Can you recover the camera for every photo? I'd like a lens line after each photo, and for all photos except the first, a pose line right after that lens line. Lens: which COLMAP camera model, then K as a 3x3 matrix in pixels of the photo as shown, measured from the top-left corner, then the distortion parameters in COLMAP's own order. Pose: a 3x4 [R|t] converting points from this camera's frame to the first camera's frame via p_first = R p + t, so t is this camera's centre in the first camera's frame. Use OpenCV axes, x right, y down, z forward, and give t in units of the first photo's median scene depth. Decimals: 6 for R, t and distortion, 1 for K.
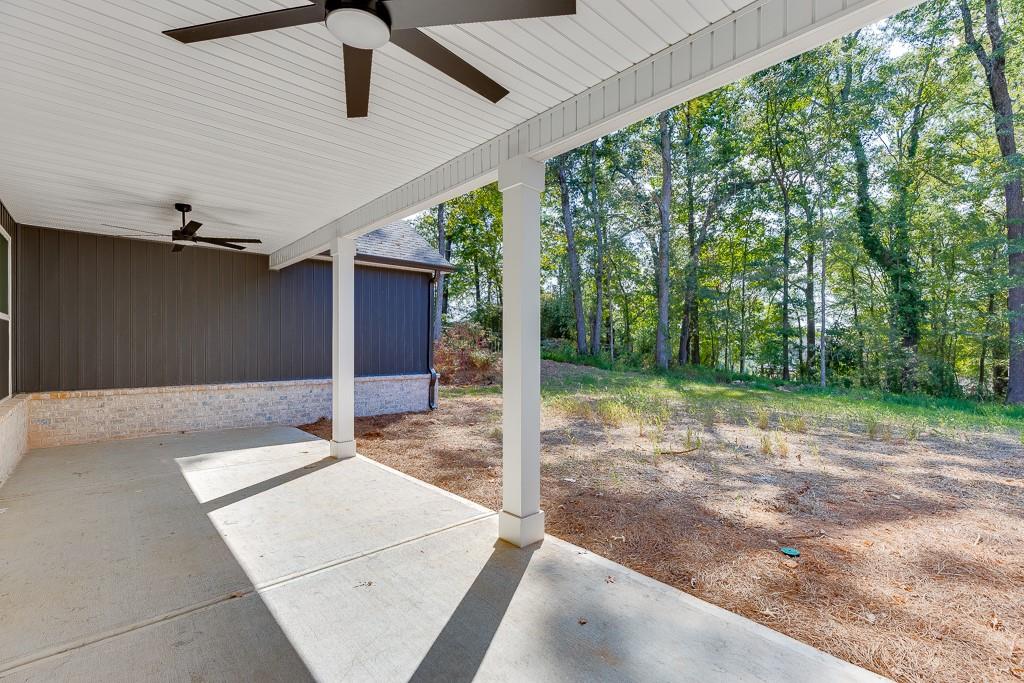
lens RADIAL K [[458.5, 0, 507.8], [0, 458.5, 343.7], [0, 0, 1]] dist [0.012066, -0.002478]
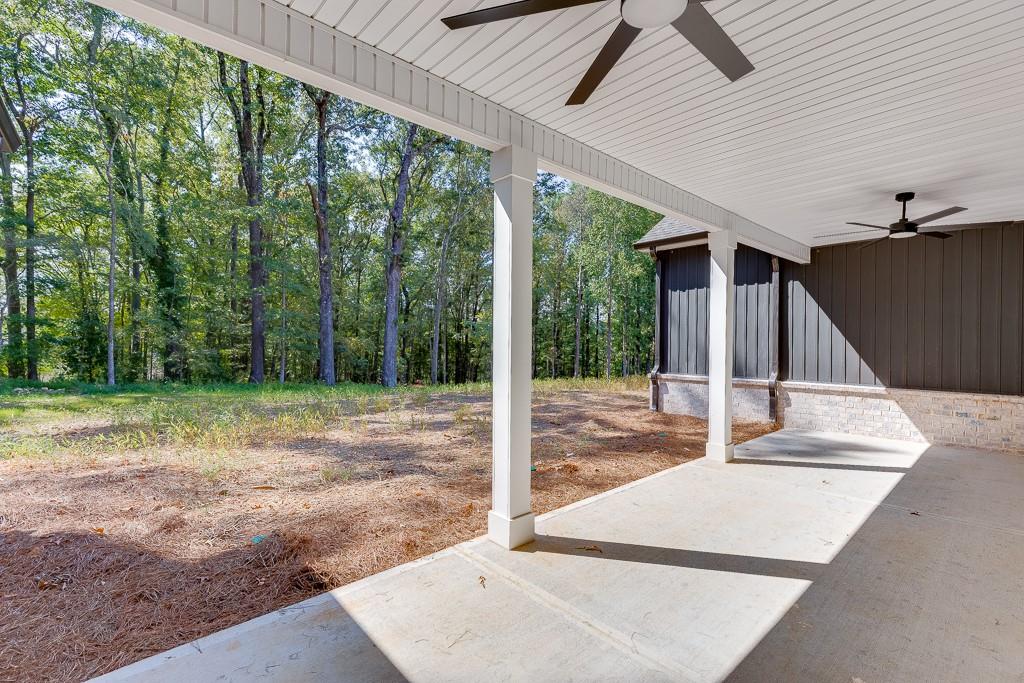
lens RADIAL K [[458.5, 0, 507.7], [0, 458.5, 341.6], [0, 0, 1]] dist [0.012066, -0.002478]
pose [[-0.005200, 0.005977, 0.999969, -1.416689], [0.000342, 0.999982, -0.005975, 0.001804], [-0.999986, 0.000311, -0.005202, 1.531678]]
